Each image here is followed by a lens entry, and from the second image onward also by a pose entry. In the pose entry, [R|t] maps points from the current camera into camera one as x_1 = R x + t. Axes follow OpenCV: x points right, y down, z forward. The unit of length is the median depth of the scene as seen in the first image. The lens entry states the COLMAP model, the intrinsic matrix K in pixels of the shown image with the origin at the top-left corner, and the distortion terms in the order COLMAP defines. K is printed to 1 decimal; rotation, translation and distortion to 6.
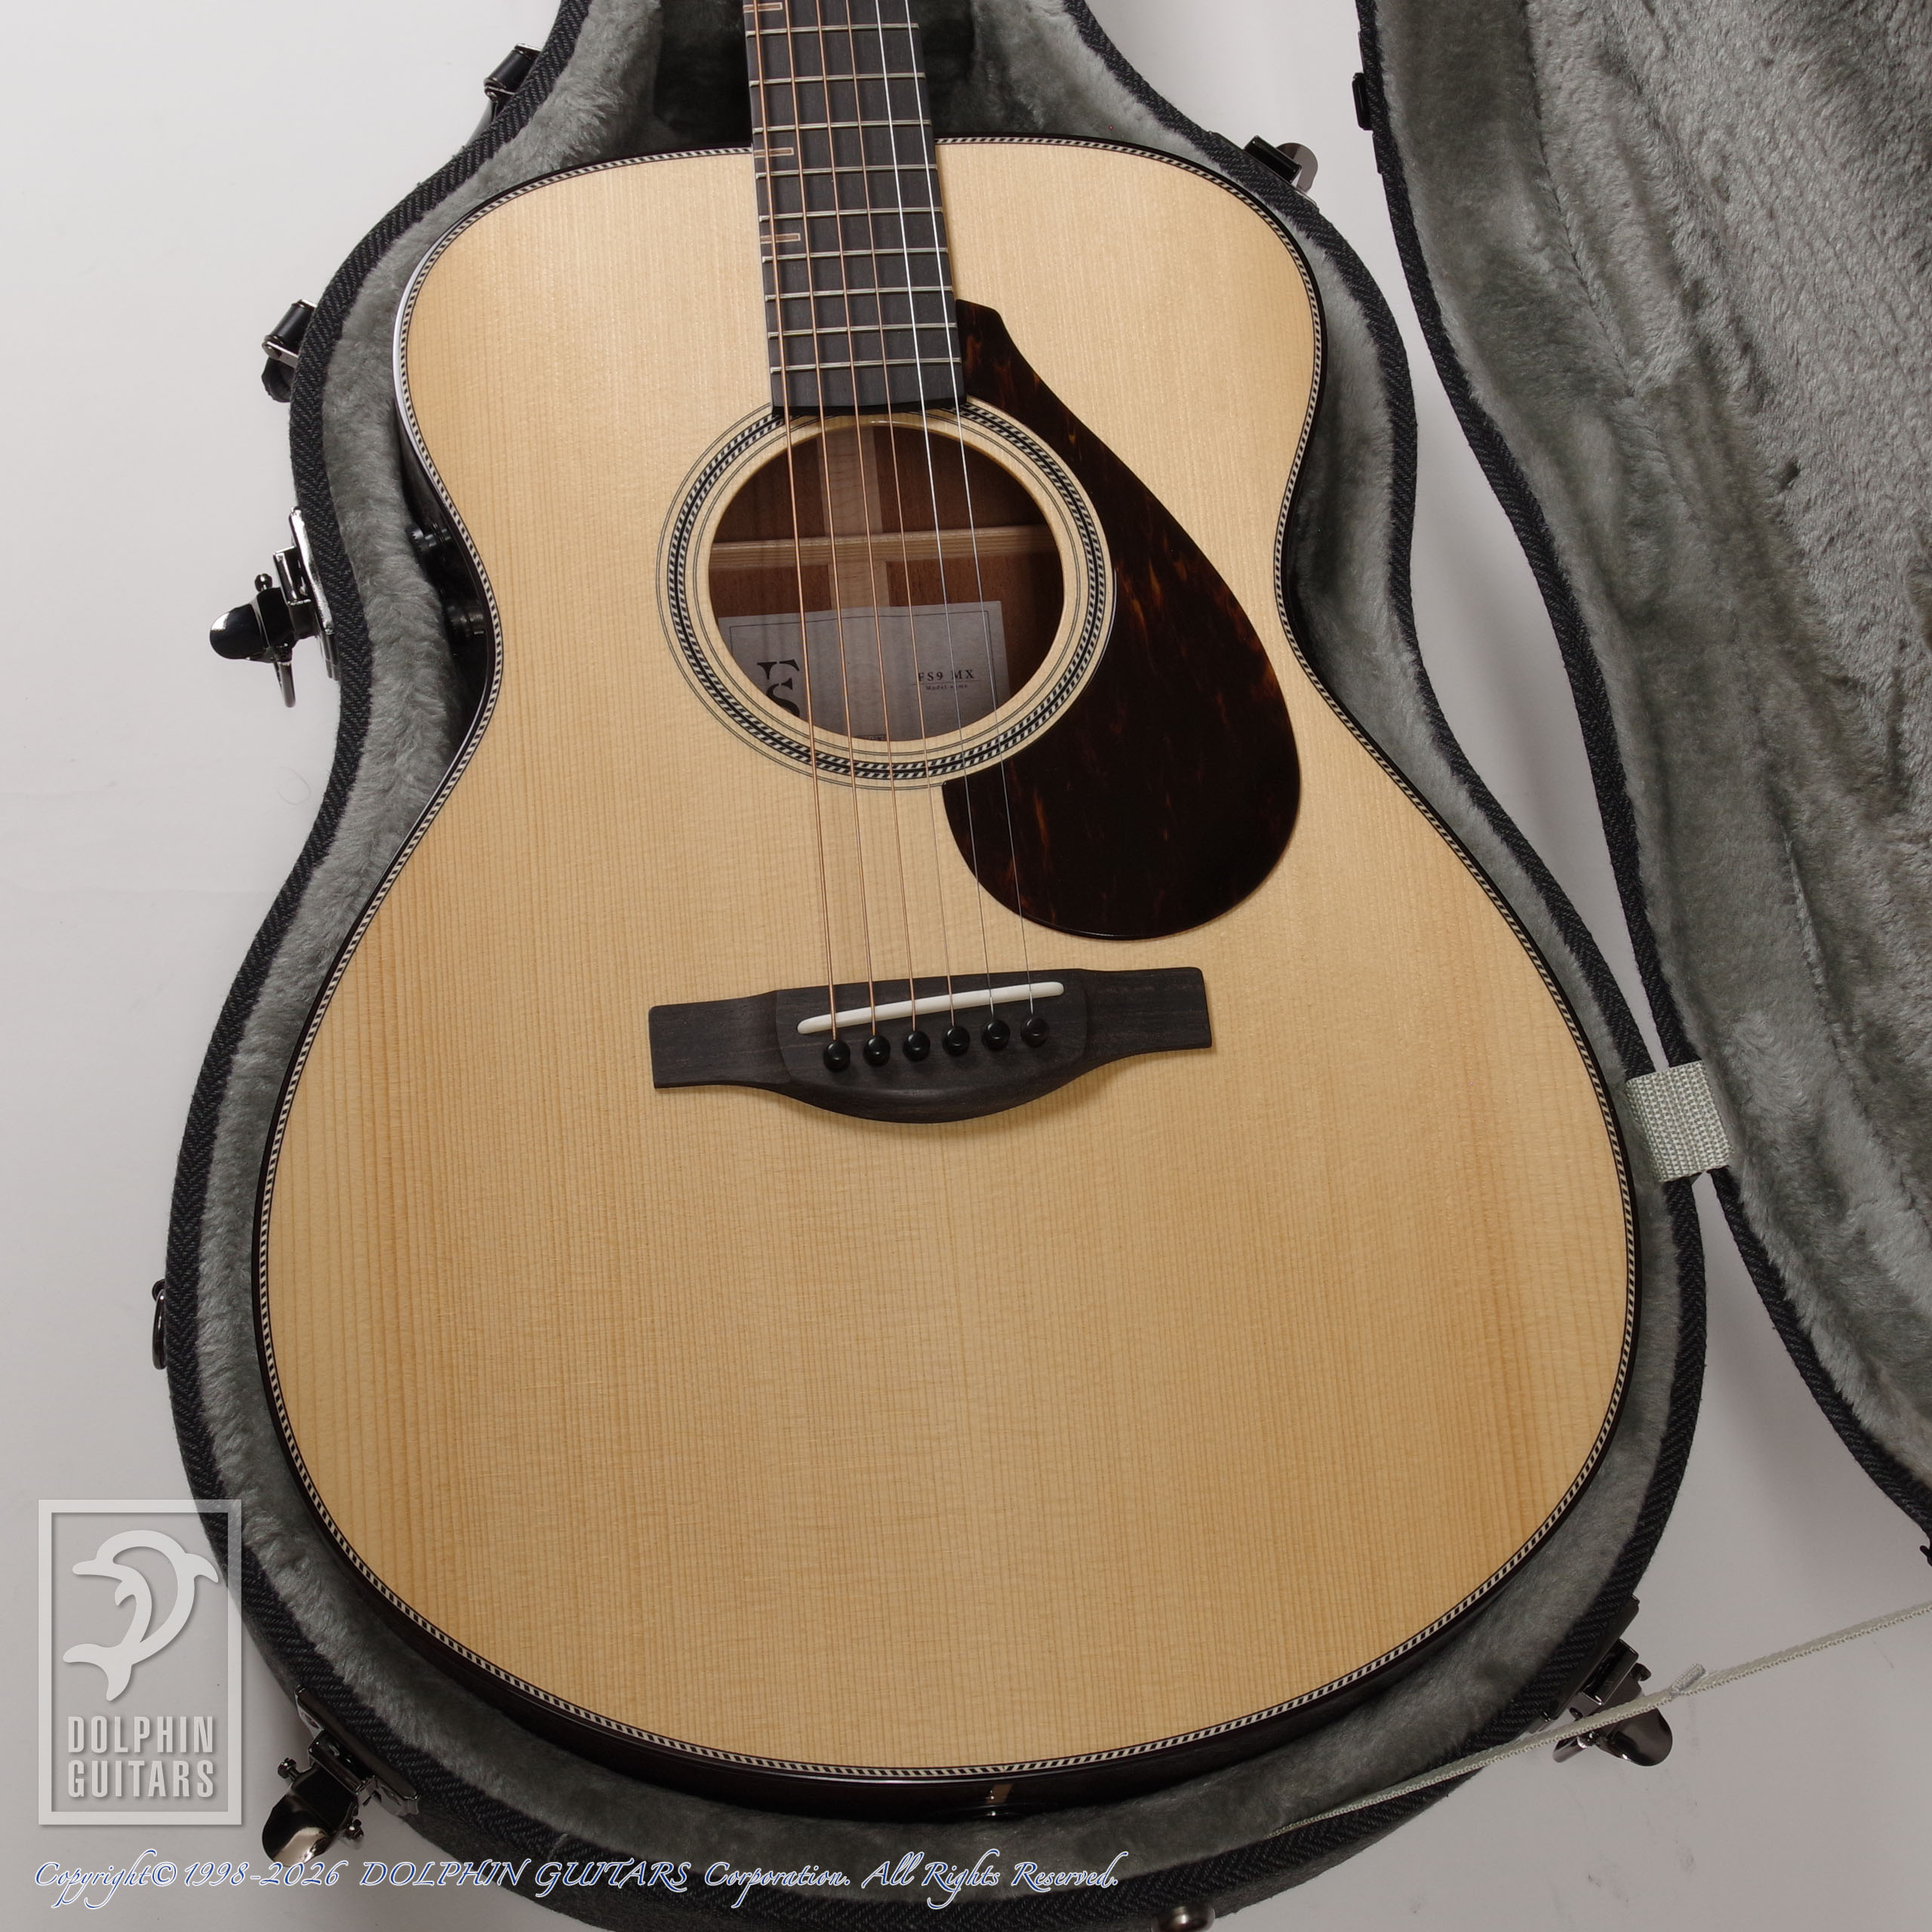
lens RADIAL K [[3972.9, 0, 962.0], [0, 3972.9, 1113.8], [0, 0, 1]] dist [0.005593, 0.000000]
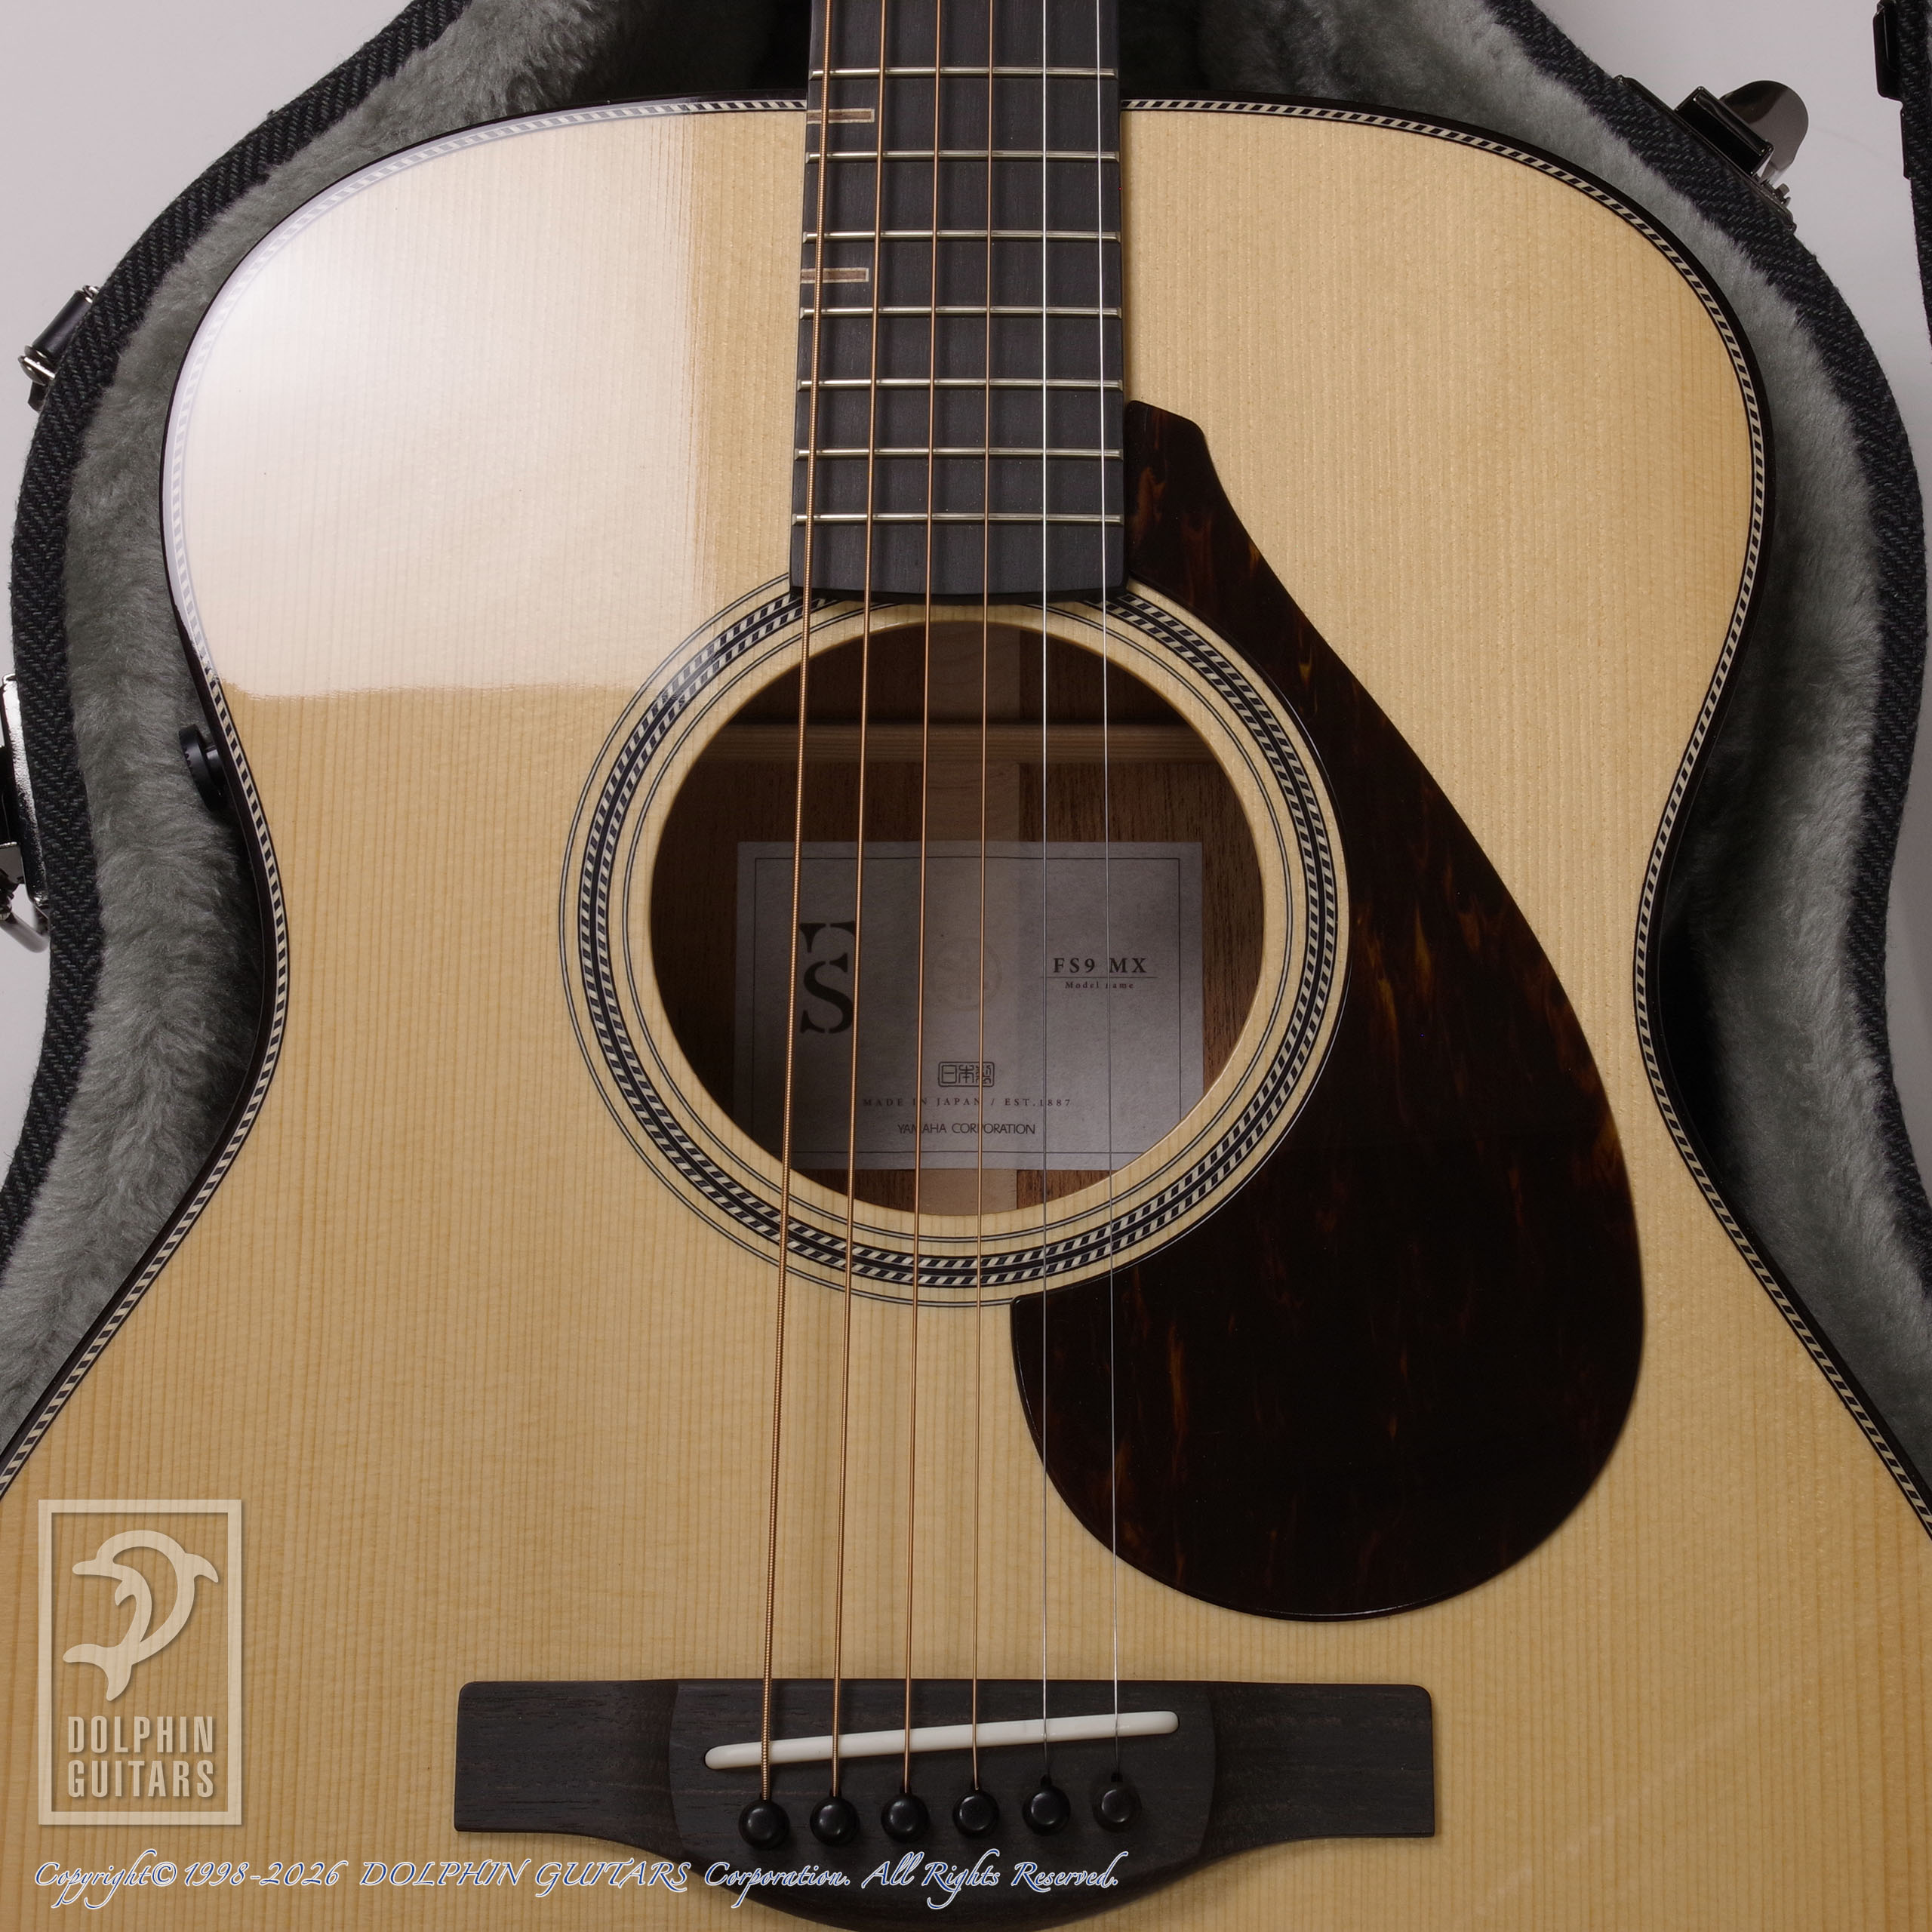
lens RADIAL K [[3887.7, 0, 1007.0], [0, 3887.7, 917.0], [0, 0, 1]] dist [0.031001, 0.000000]
pose [[0.989735, 0.083644, -0.115877, 0.053199], [-0.069811, 0.990475, 0.118683, -0.198371], [0.124700, -0.109375, 0.986148, 0.436858]]
